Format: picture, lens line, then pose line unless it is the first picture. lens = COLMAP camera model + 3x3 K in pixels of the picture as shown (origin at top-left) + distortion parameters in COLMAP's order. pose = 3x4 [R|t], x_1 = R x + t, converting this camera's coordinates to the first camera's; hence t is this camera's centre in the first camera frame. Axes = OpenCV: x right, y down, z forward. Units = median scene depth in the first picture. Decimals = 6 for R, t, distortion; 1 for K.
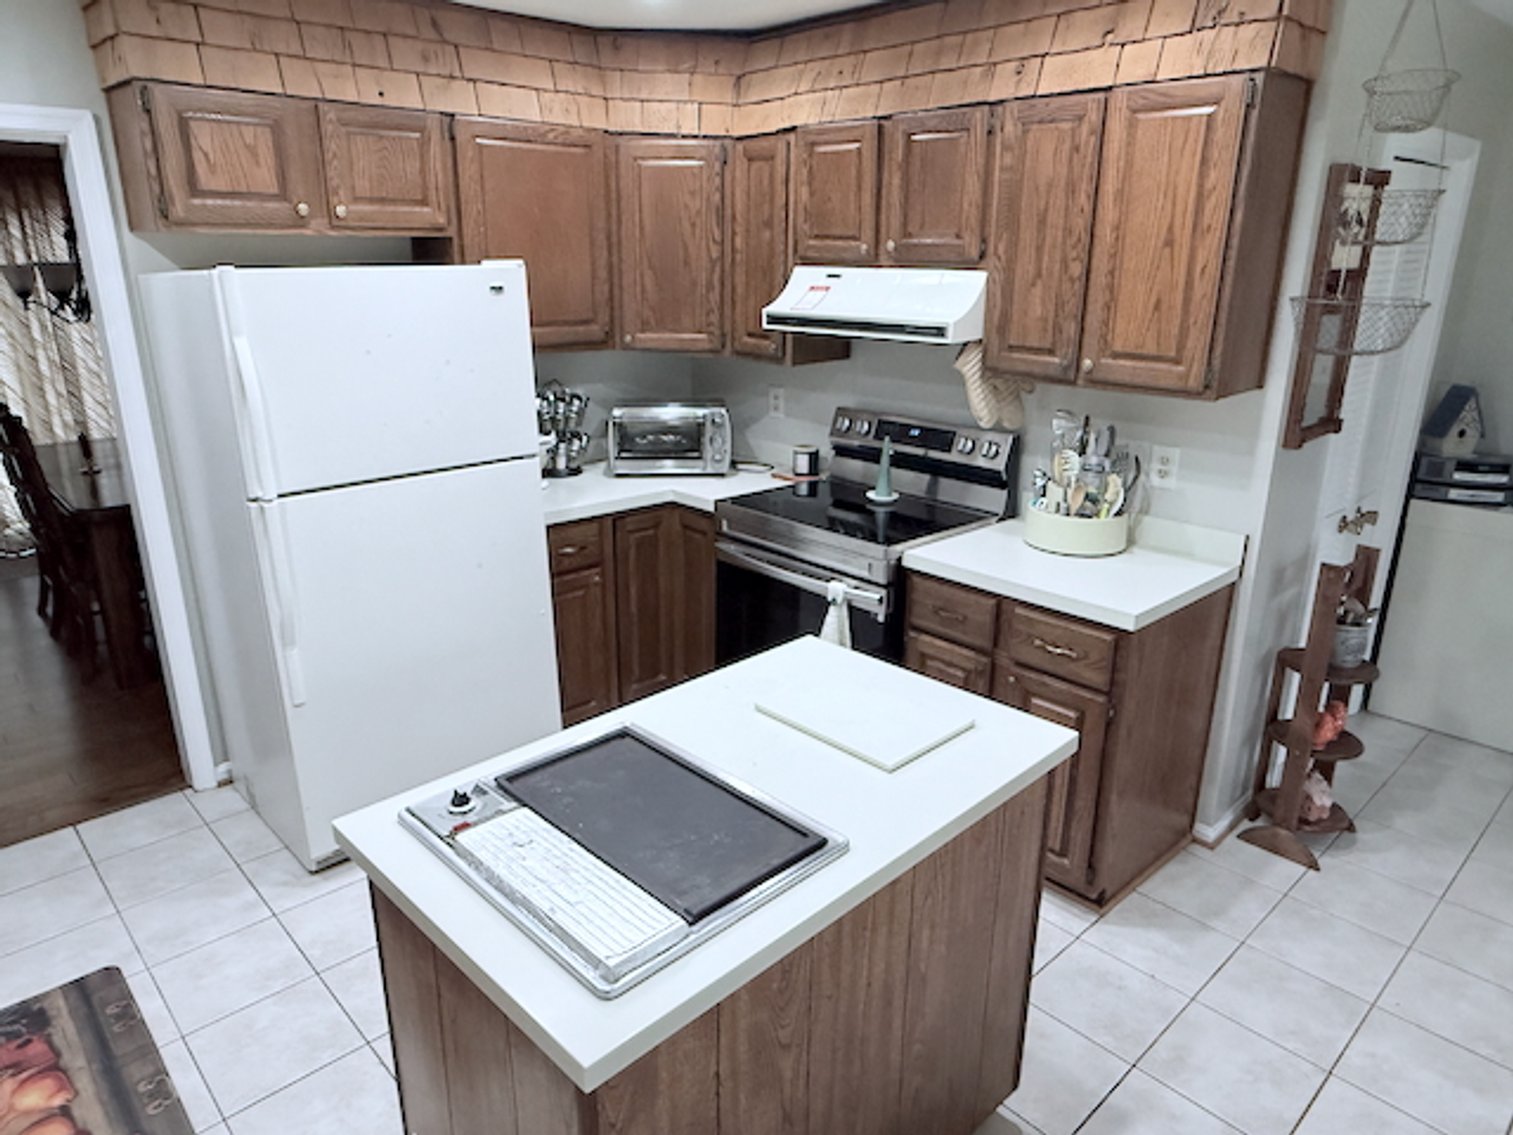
lens RADIAL K [[986.6, 0, 762.1], [0, 986.6, 564.6], [0, 0, 1]] dist [0.005550, 0.003390]
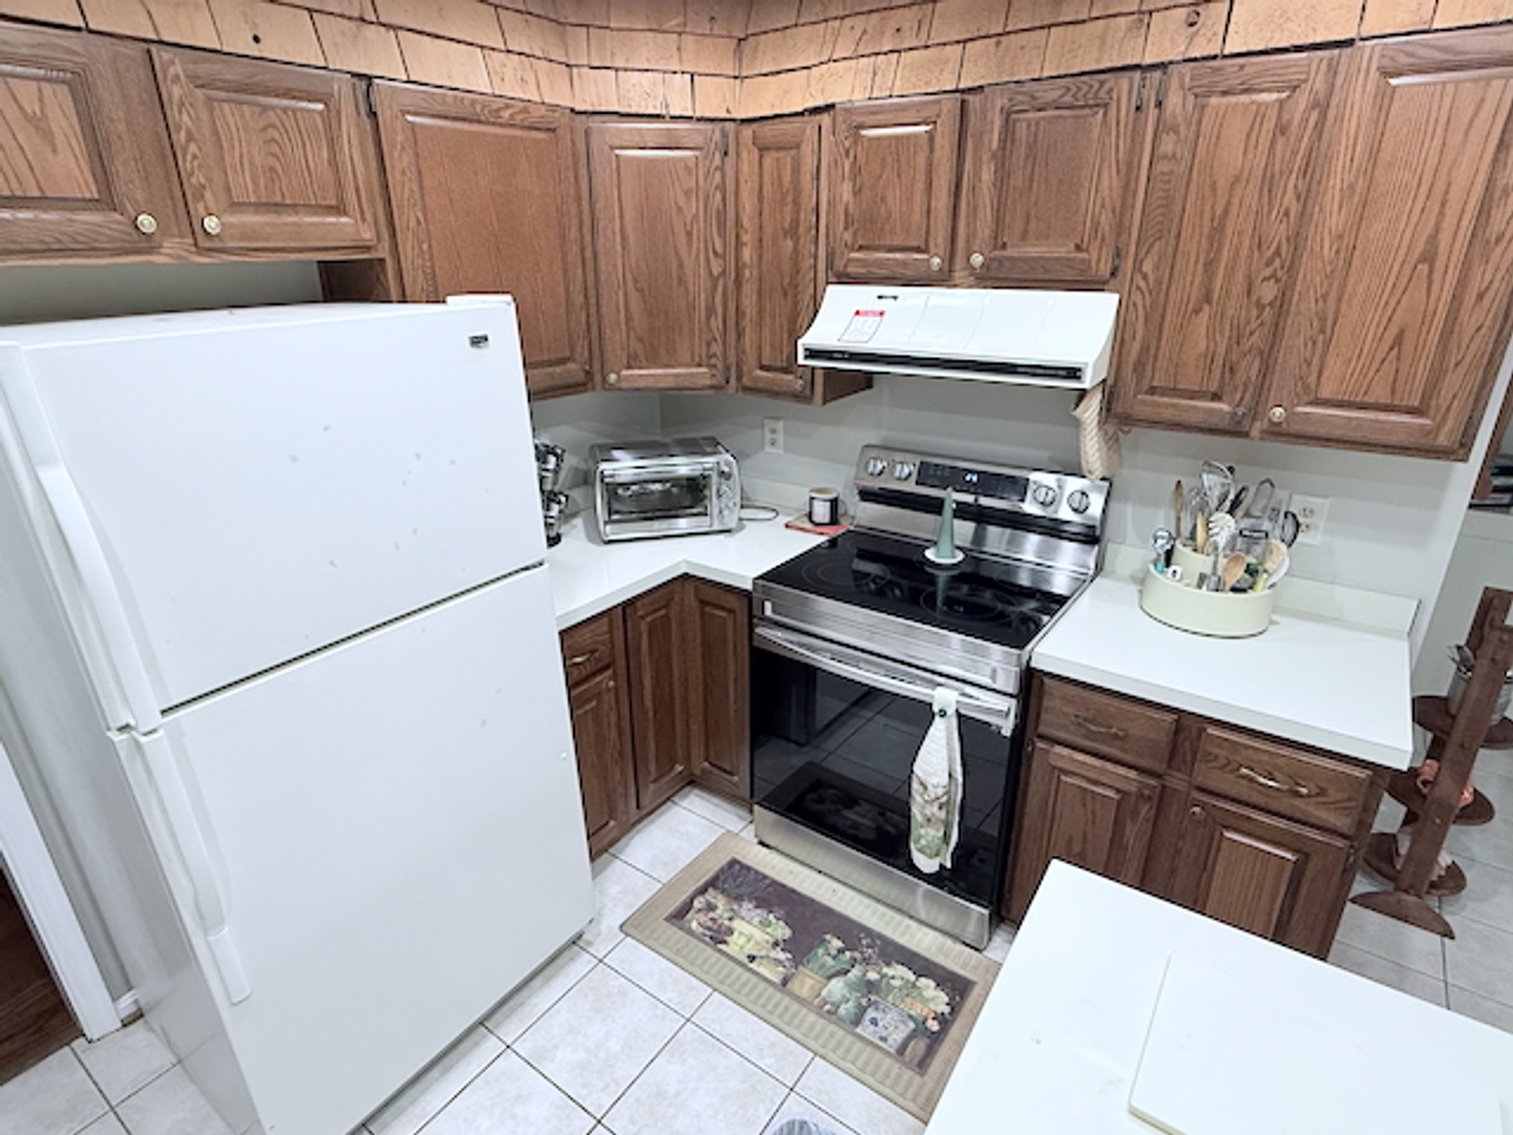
lens RADIAL K [[814.6, 0, 765.1], [0, 814.6, 569.4], [0, 0, 1]] dist [0.003439, 0.001082]
pose [[0.981065, -0.086093, 0.173490, -0.172099], [0.072803, 0.994005, 0.081577, -0.141930], [-0.179473, -0.067402, 0.981451, 0.371491]]
